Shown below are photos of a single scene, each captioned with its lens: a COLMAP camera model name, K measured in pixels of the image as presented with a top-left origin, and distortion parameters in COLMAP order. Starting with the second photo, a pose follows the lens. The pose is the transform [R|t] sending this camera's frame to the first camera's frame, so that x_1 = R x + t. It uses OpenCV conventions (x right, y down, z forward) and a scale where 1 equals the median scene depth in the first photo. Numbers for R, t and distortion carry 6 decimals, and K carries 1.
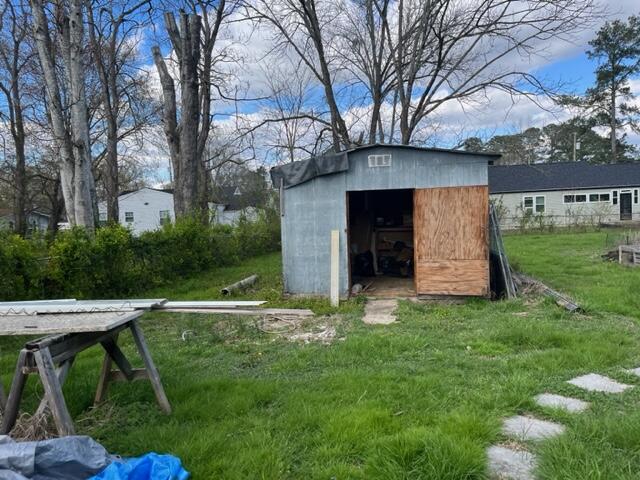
lens RADIAL K [[488.3, 0, 320.0], [0, 488.3, 240.0], [0, 0, 1]] dist [0.071269, -0.105066]
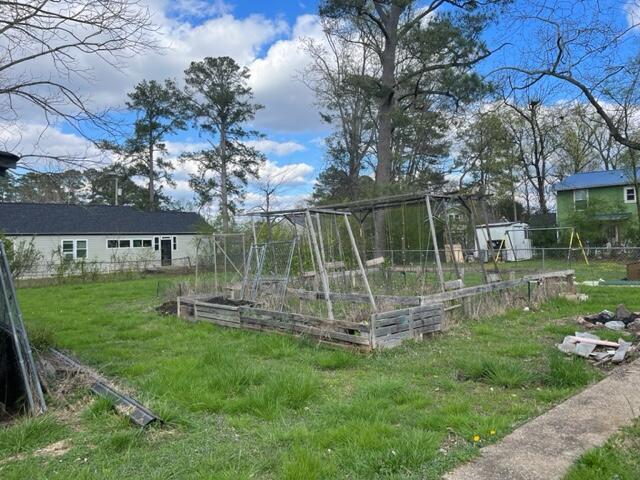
lens RADIAL K [[488.3, 0, 320.0], [0, 488.3, 240.0], [0, 0, 1]] dist [0.071269, -0.105066]
pose [[0.644528, 0.032374, 0.763895, 0.039173], [0.038861, 0.996425, -0.075018, -0.004697], [-0.763593, 0.078037, 0.640965, 0.091614]]
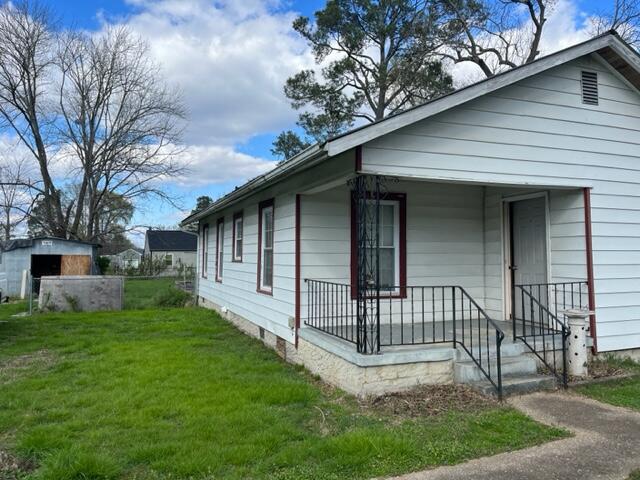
lens RADIAL K [[488.3, 0, 320.0], [0, 488.3, 240.0], [0, 0, 1]] dist [0.071269, -0.105066]
pose [[0.868748, 0.058781, 0.491753, 0.017237], [-0.006831, 0.994259, -0.106780, 0.016867], [-0.495206, 0.089406, 0.864163, -0.369547]]
